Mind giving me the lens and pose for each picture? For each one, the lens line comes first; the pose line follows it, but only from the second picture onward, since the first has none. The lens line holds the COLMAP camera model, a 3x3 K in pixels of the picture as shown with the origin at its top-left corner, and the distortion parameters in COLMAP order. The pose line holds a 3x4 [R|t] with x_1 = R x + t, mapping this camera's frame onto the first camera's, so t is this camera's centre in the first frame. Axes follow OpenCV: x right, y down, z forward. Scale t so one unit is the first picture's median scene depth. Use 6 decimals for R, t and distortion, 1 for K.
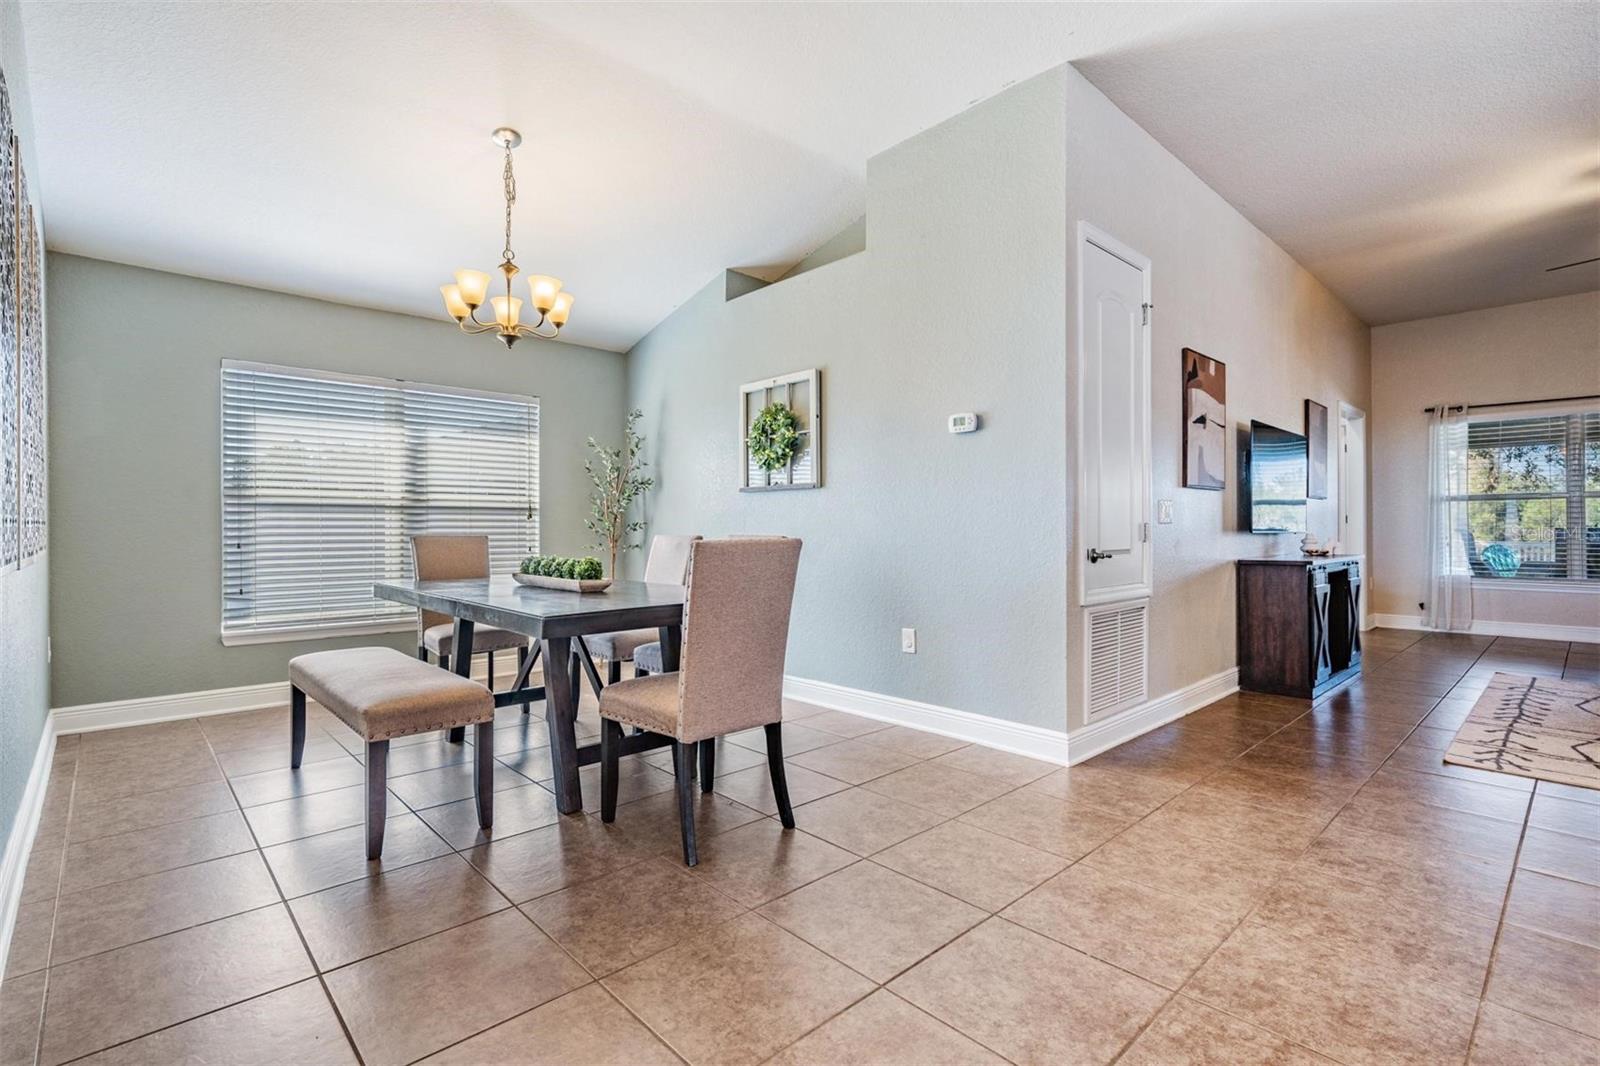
lens RADIAL K [[746.7, 0, 787.9], [0, 746.7, 529.1], [0, 0, 1]] dist [0.001223, 0.000044]
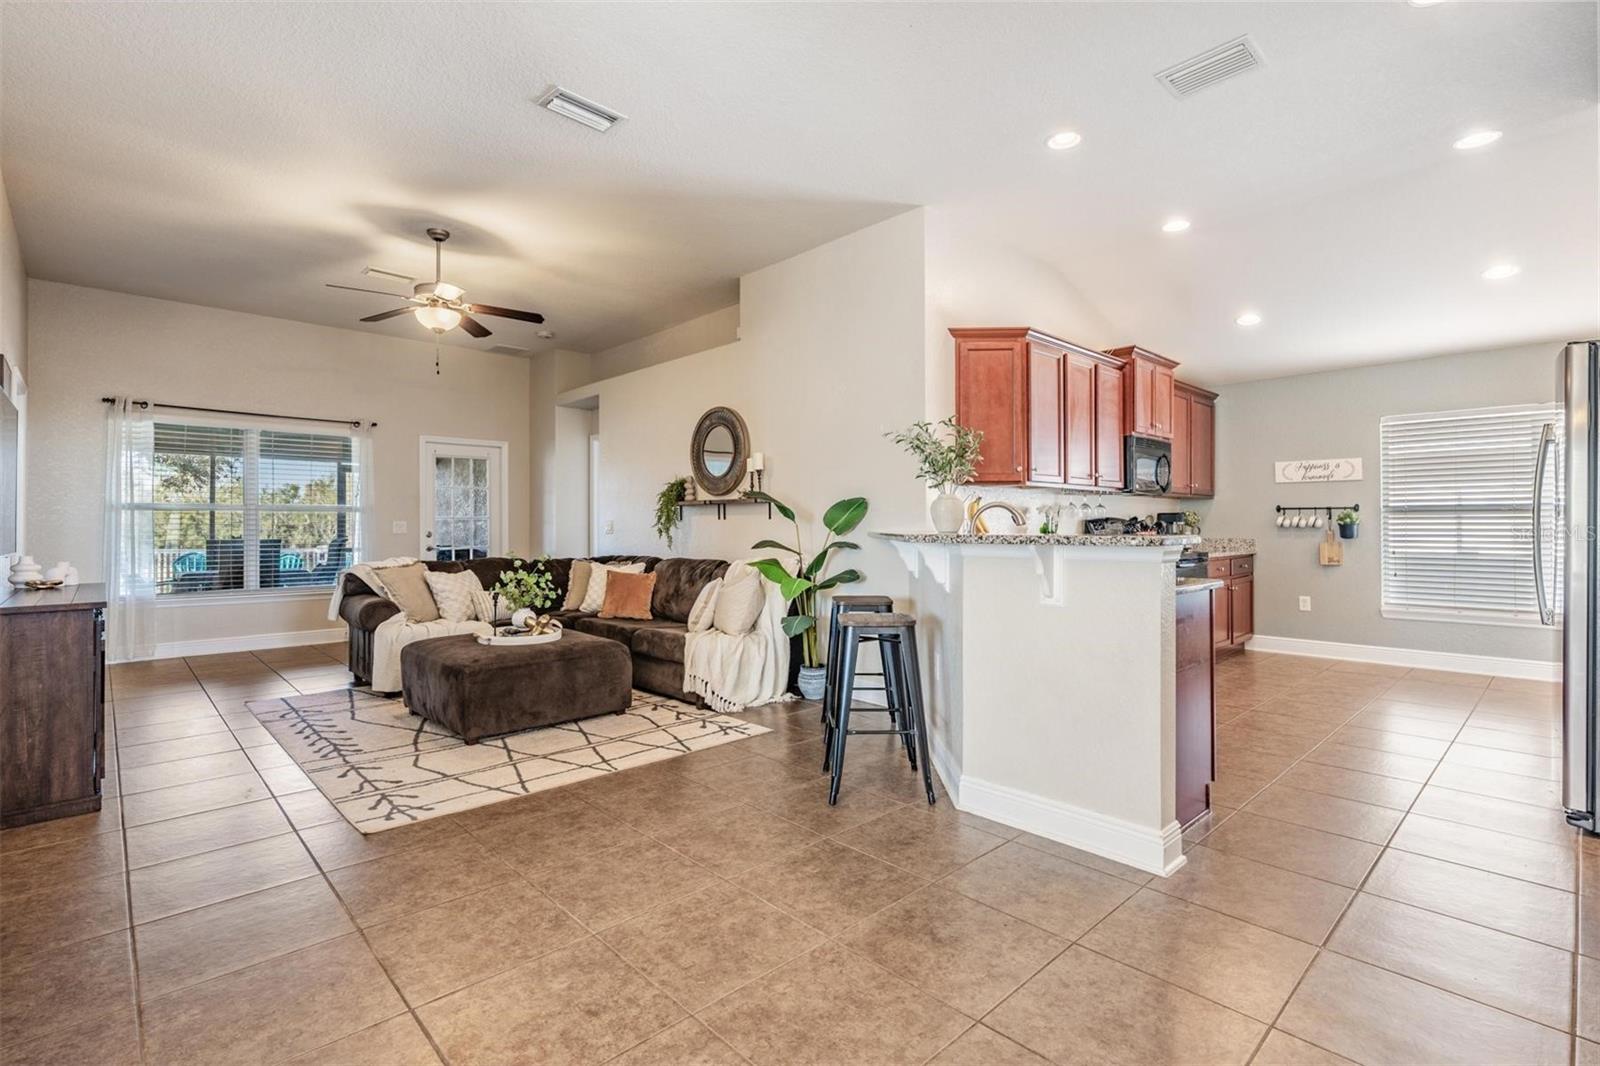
lens RADIAL K [[743.9, 0, 795.1], [0, 743.9, 517.7], [0, 0, 1]] dist [-0.000477, -0.000158]
pose [[-0.012225, 0.015512, 0.999805, 0.027440], [0.003508, 0.999874, -0.015470, -0.017789], [-0.999919, 0.003318, -0.012278, 0.353036]]
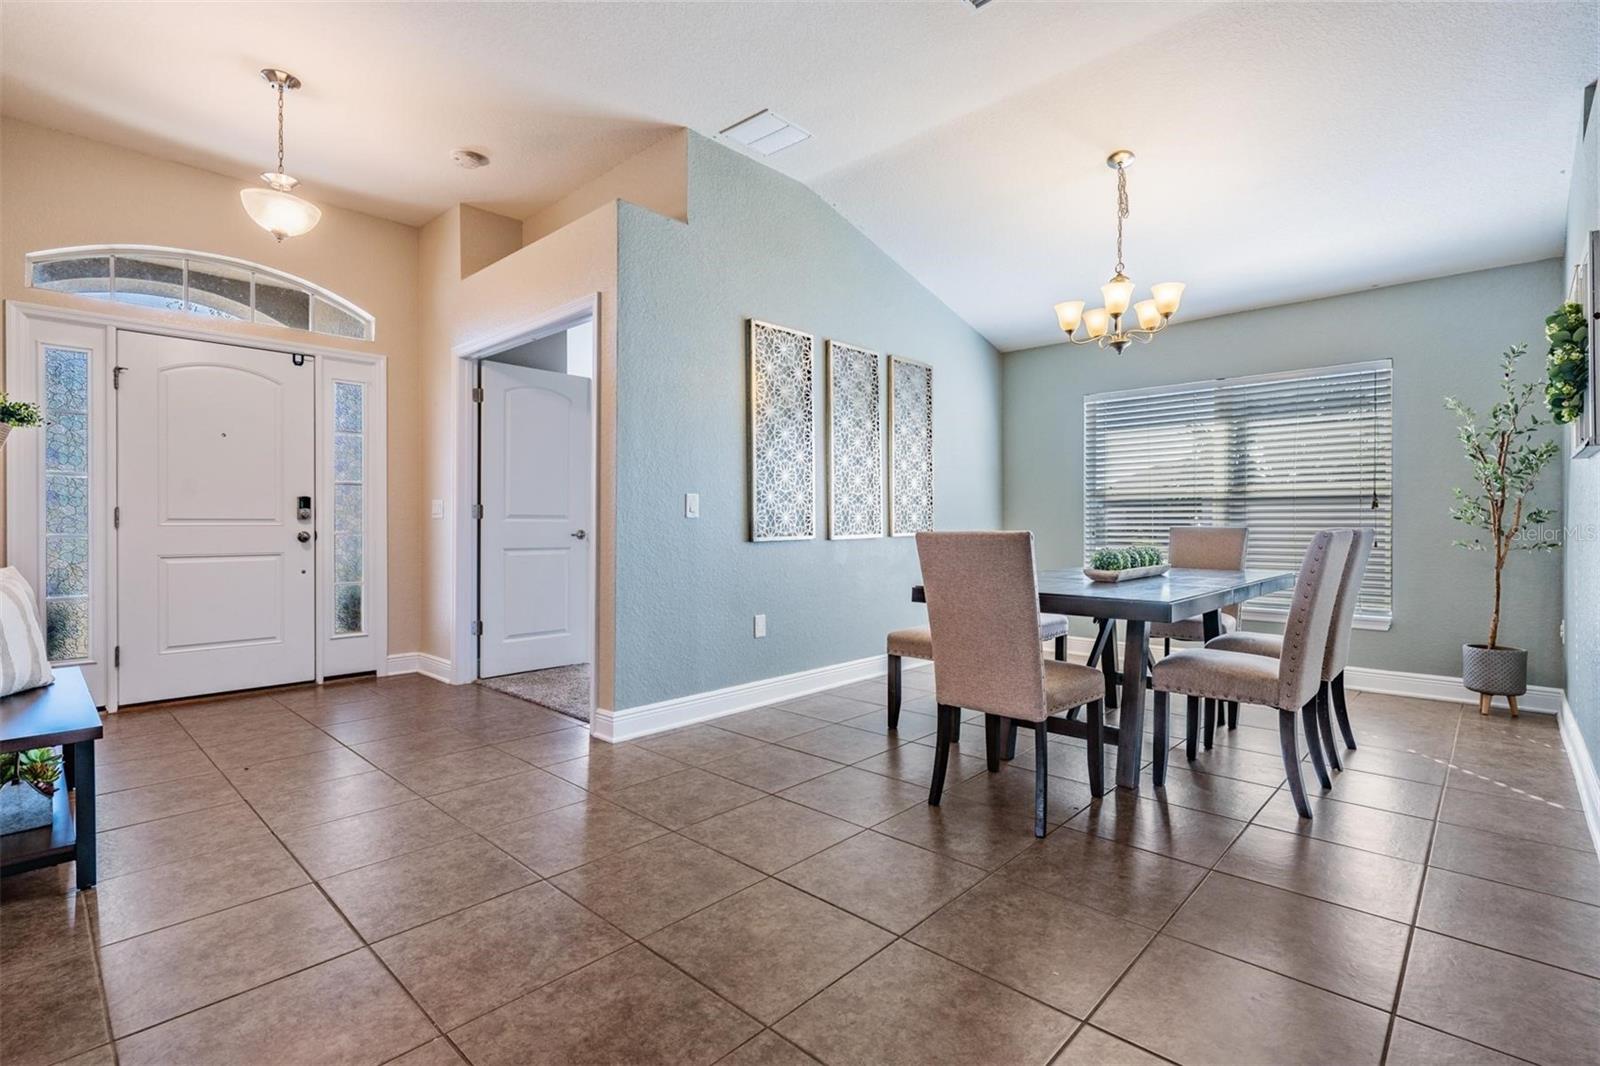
lens RADIAL K [[742.0, 0, 792.8], [0, 742.0, 526.7], [0, 0, 1]] dist [-0.001998, -0.000590]
pose [[0.063804, 0.007038, -0.997938, 0.484433], [0.002114, 0.999972, 0.007188, -0.000470], [0.997960, -0.002569, 0.063787, 0.330778]]
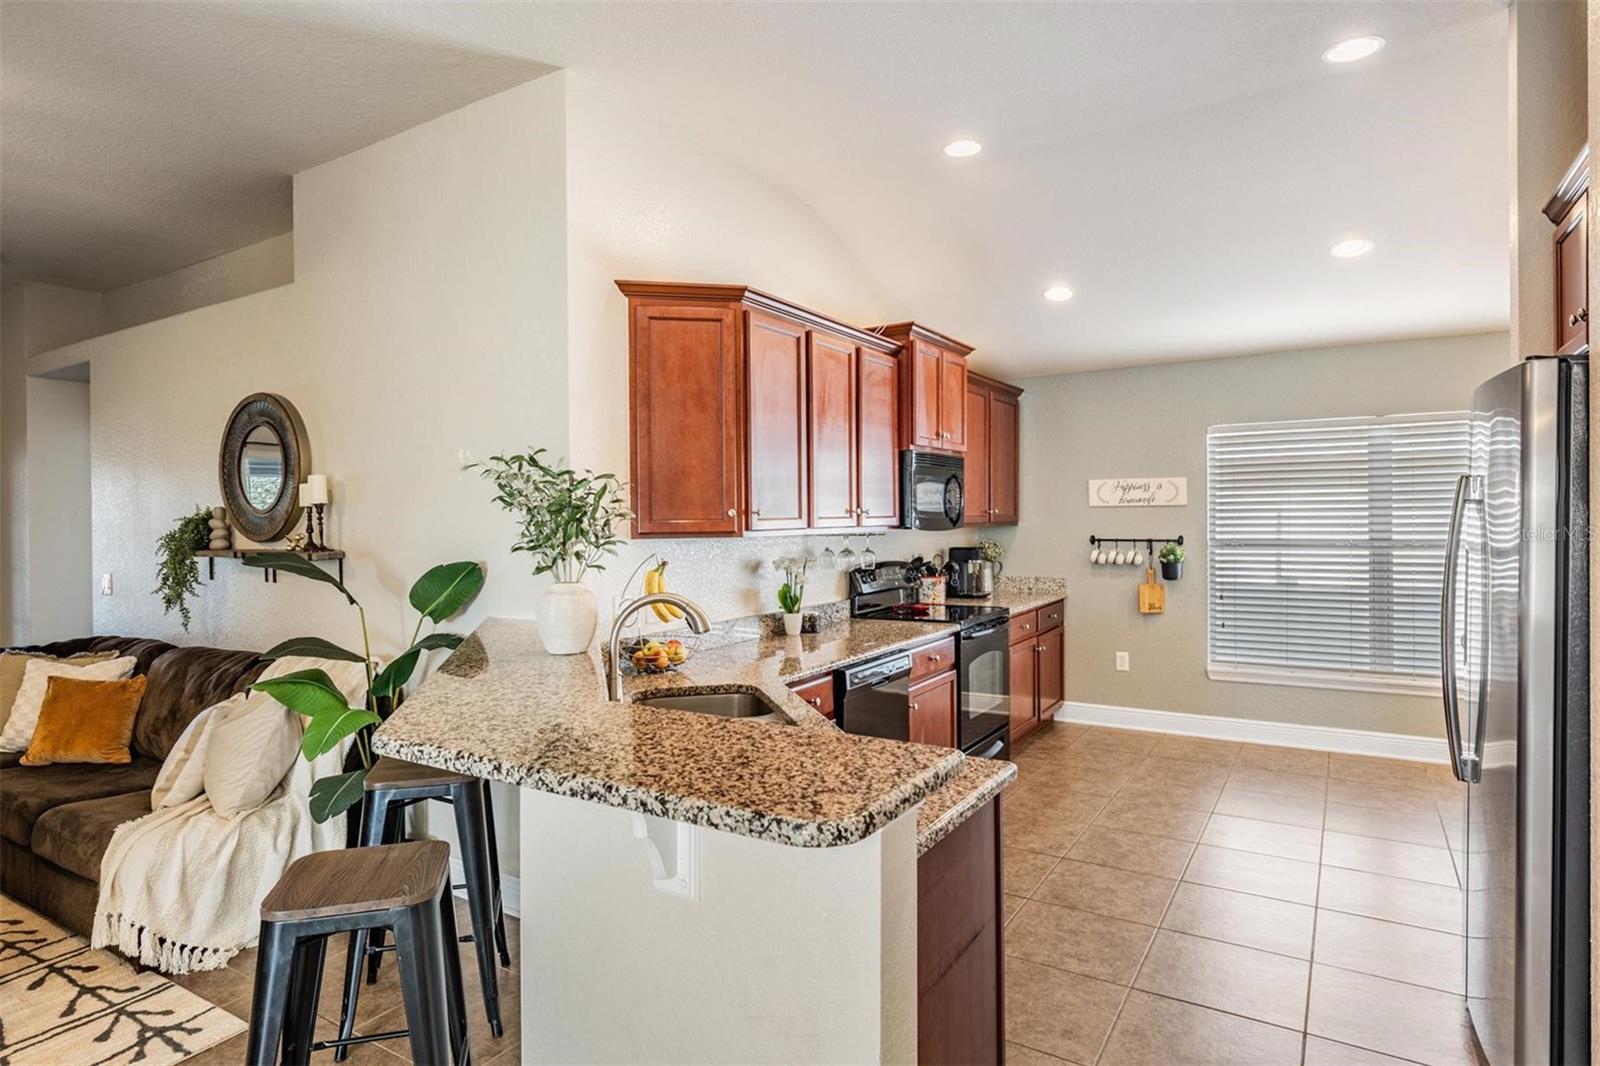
lens RADIAL K [[877.8, 0, 792.8], [0, 877.8, 521.6], [0, 0, 1]] dist [0.003108, 0.000145]
pose [[-0.262272, 0.001302, 0.964993, 0.279601], [0.013804, 0.999902, 0.002403, -0.086896], [-0.964895, 0.013951, -0.262264, 0.193298]]
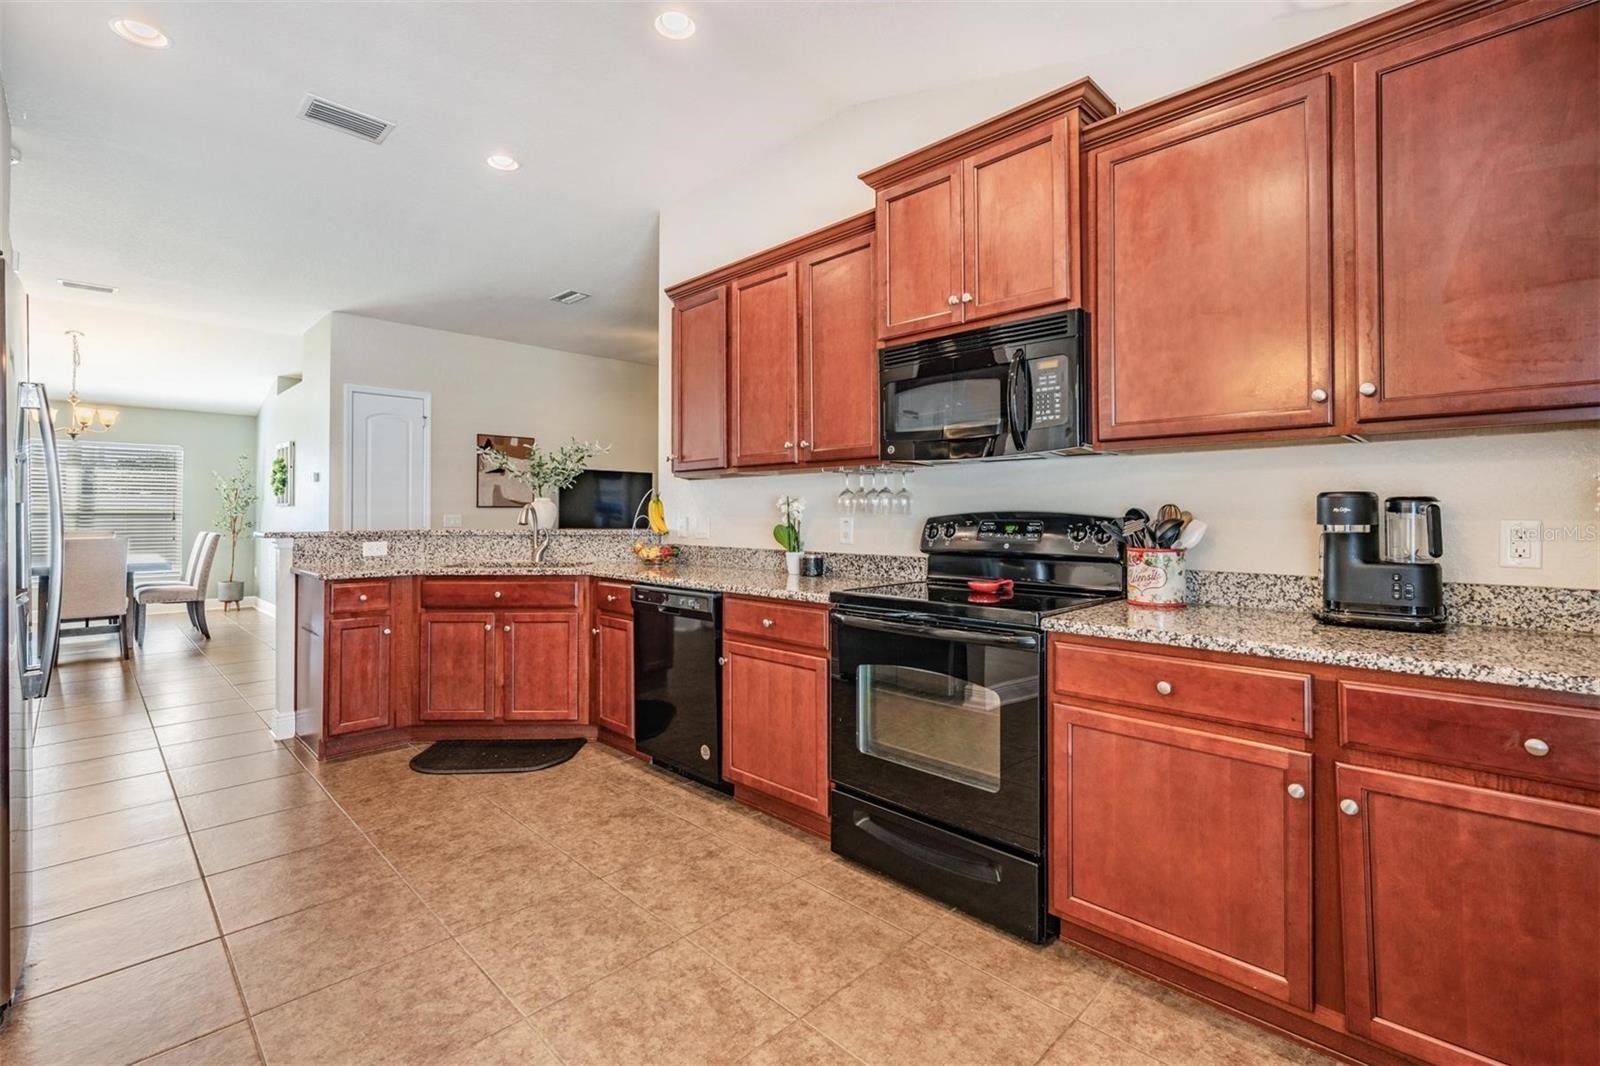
lens RADIAL K [[716.8, 0, 795.7], [0, 716.8, 501.1], [0, 0, 1]] dist [-0.000297, -0.000102]
pose [[0.999133, 0.001553, 0.041613, 1.070542], [-0.000833, 0.999850, -0.017314, -0.033813], [-0.041634, 0.017264, 0.998984, -0.723520]]
